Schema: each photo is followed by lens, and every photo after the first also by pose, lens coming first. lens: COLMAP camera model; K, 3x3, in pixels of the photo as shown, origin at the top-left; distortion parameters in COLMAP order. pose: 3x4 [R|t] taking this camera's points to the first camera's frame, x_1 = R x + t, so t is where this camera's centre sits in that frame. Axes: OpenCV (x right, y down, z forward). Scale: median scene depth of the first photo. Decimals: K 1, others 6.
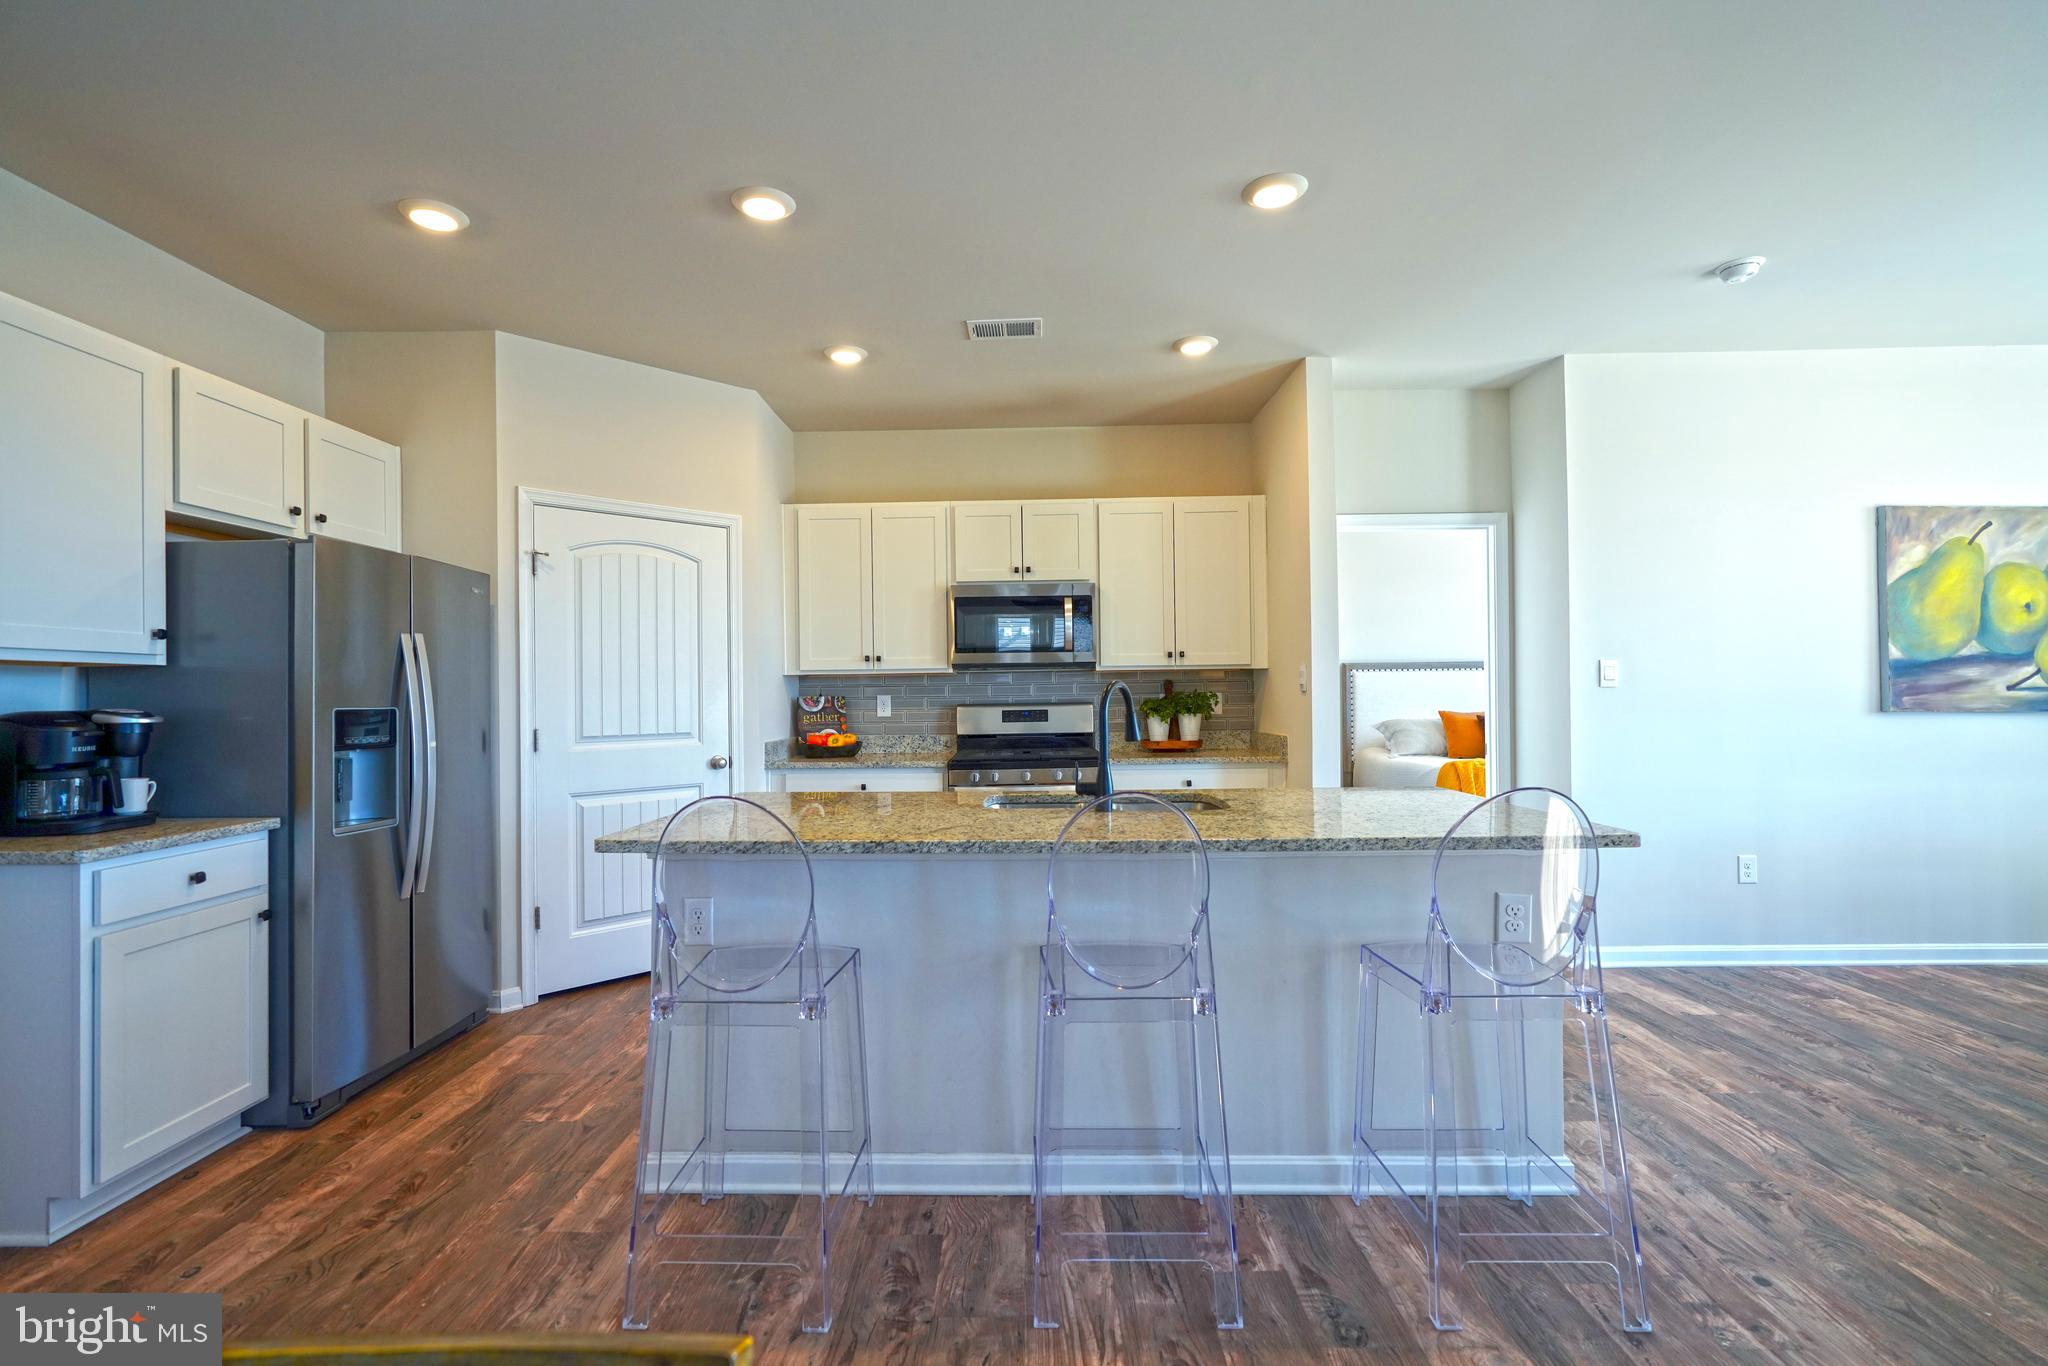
lens RADIAL K [[915.0, 0, 1004.6], [0, 915.0, 682.2], [0, 0, 1]] dist [-0.015859, 0.006156]
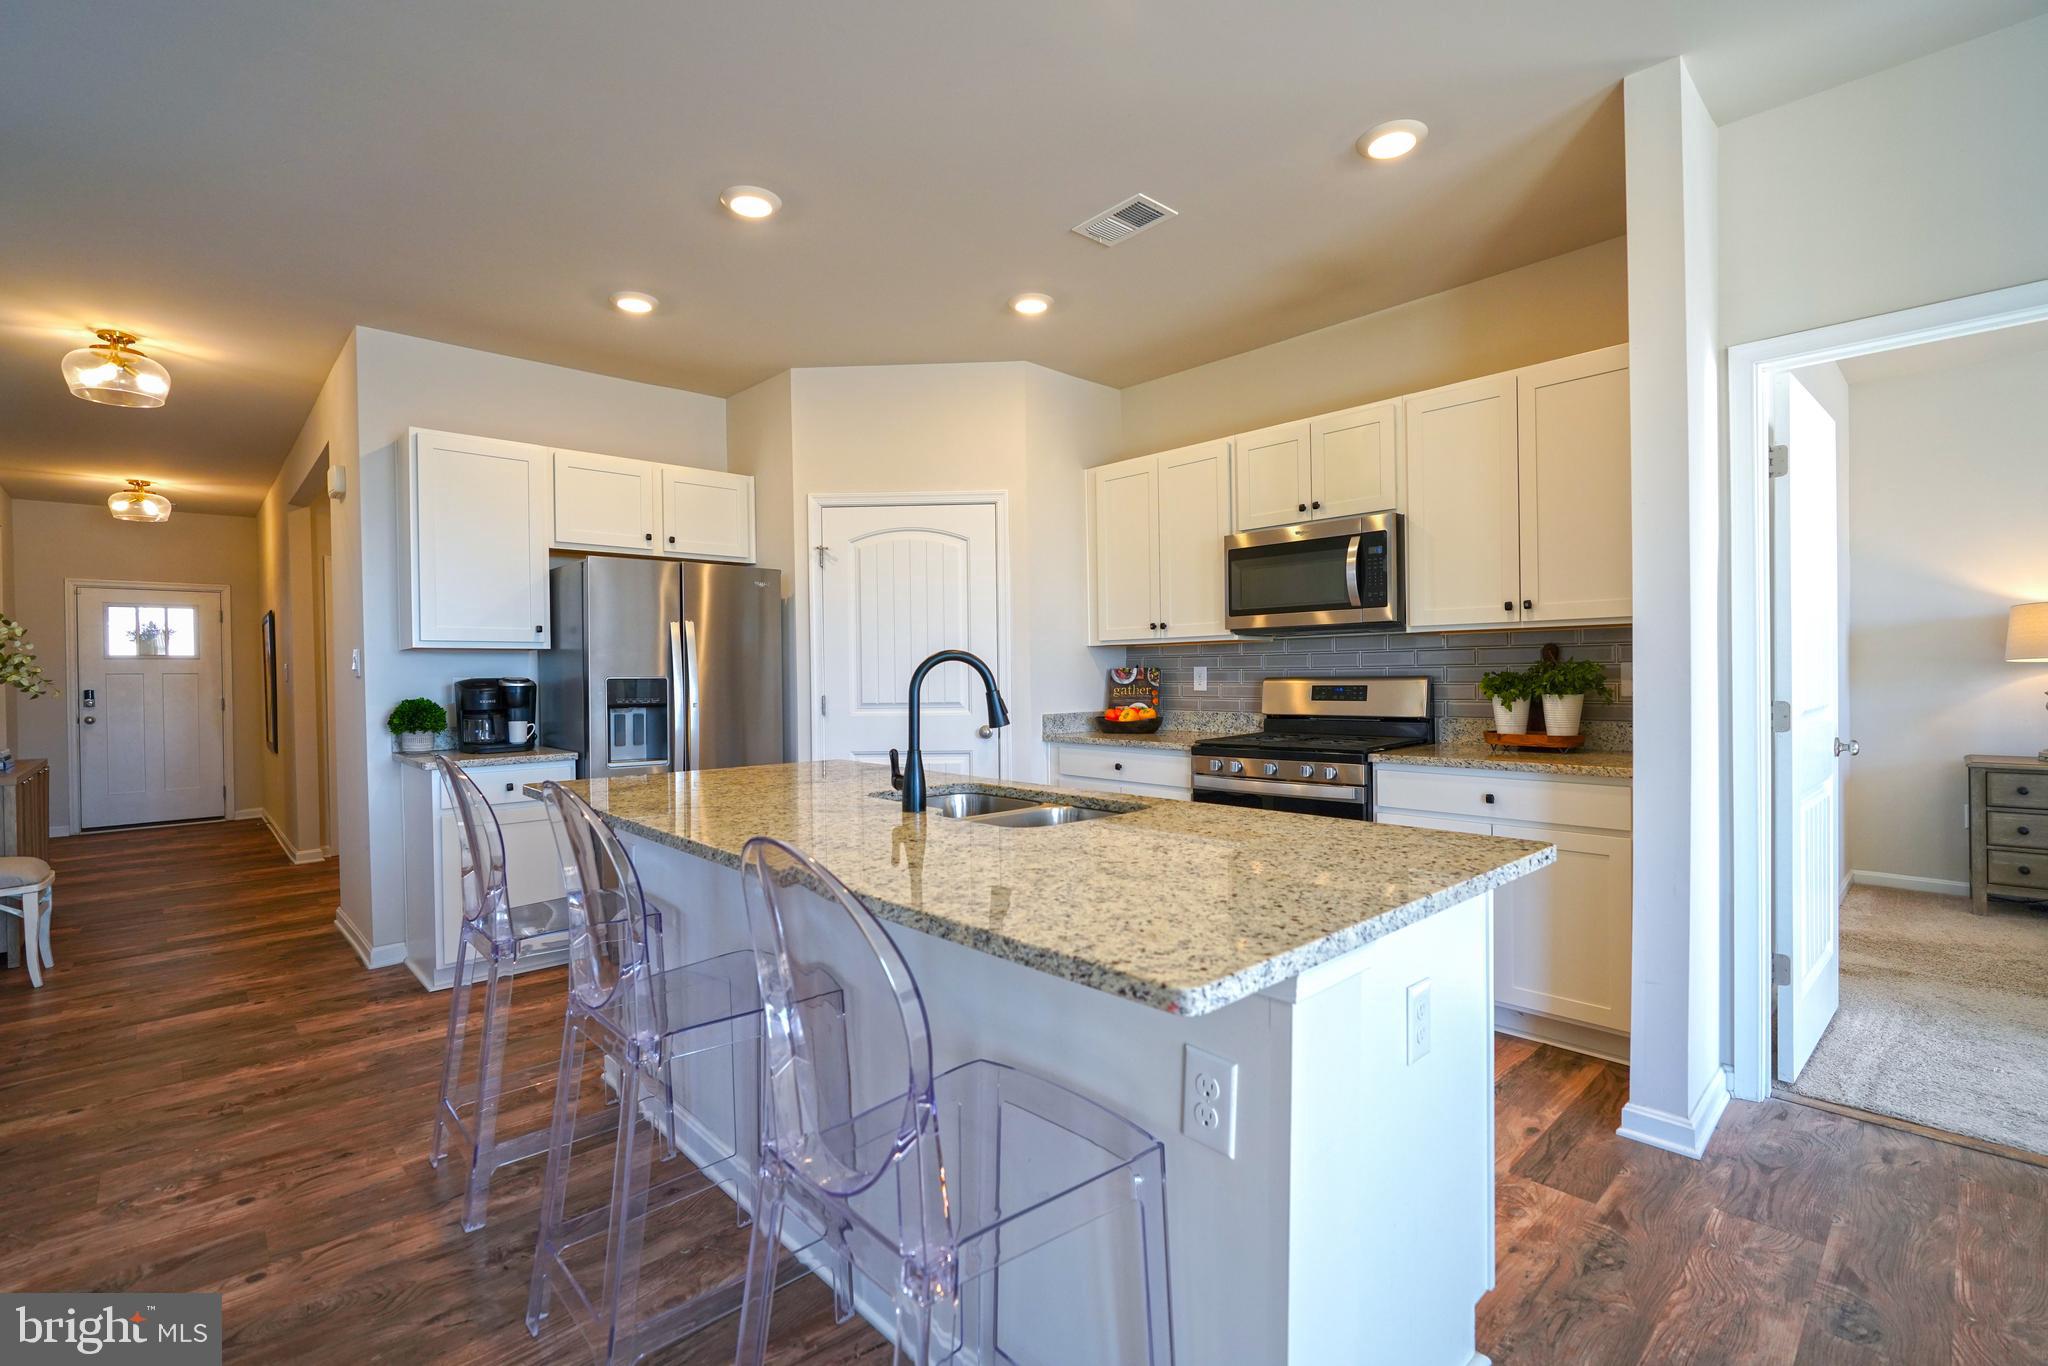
lens RADIAL K [[915.0, 0, 1012.1], [0, 915.0, 678.6], [0, 0, 1]] dist [-0.015859, 0.006156]
pose [[0.695688, 0.007923, -0.718300, 0.409548], [0.013038, 0.999635, 0.023654, 0.002755], [0.718225, -0.025821, 0.695331, 0.270904]]
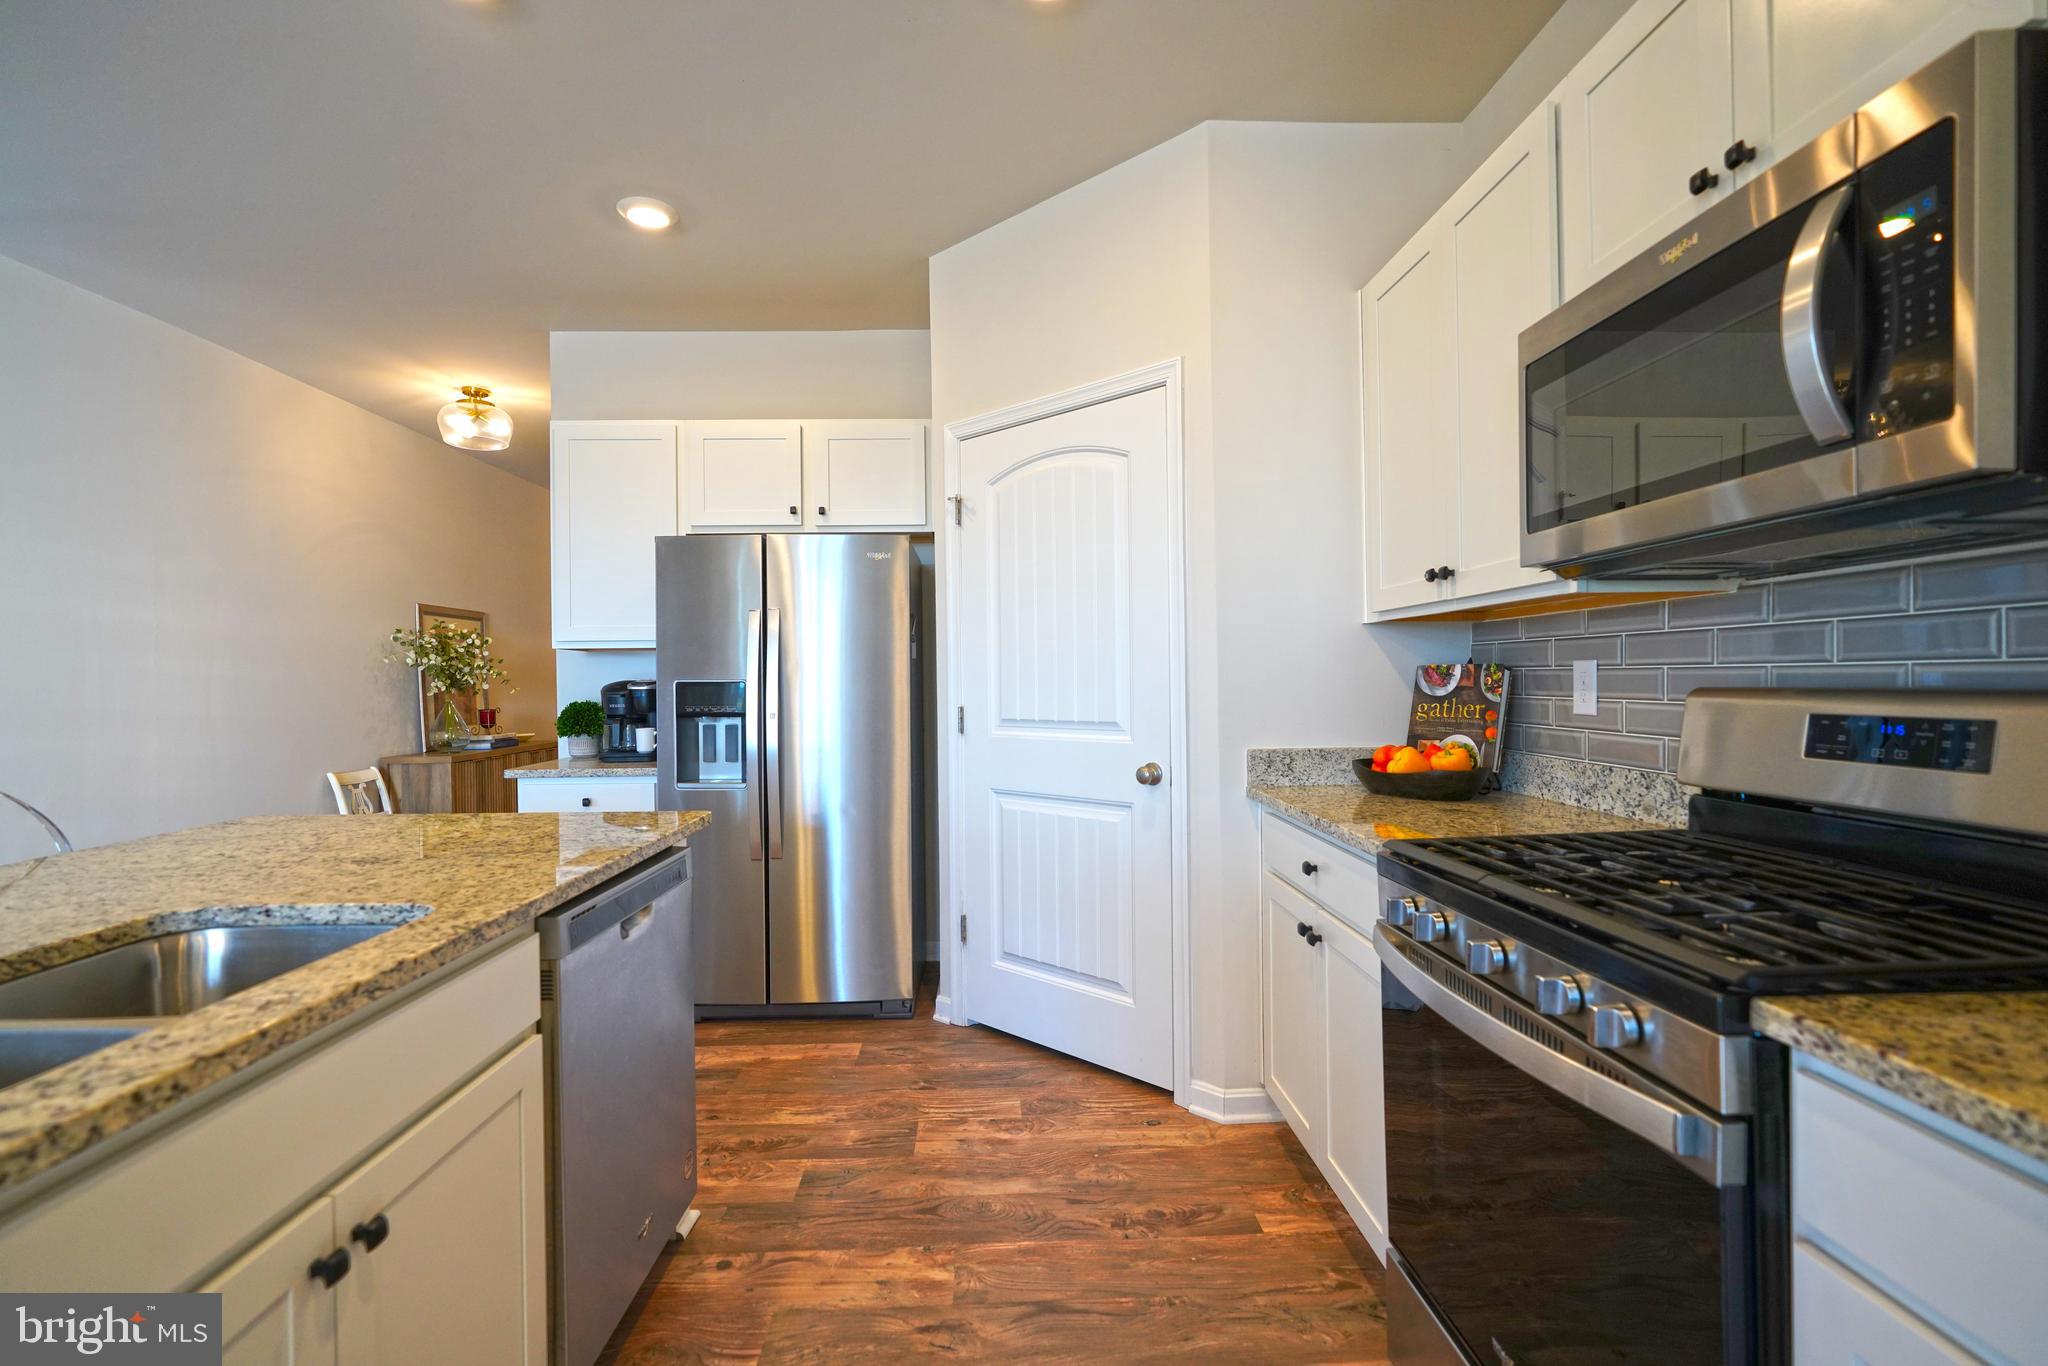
lens RADIAL K [[915.0, 0, 1015.0], [0, 915.0, 684.5], [0, 0, 1]] dist [-0.015859, 0.006156]
pose [[0.054255, 0.017753, -0.998369, 0.267703], [0.023720, 0.999537, 0.019063, 0.012251], [0.998245, -0.024716, 0.053808, 0.791777]]
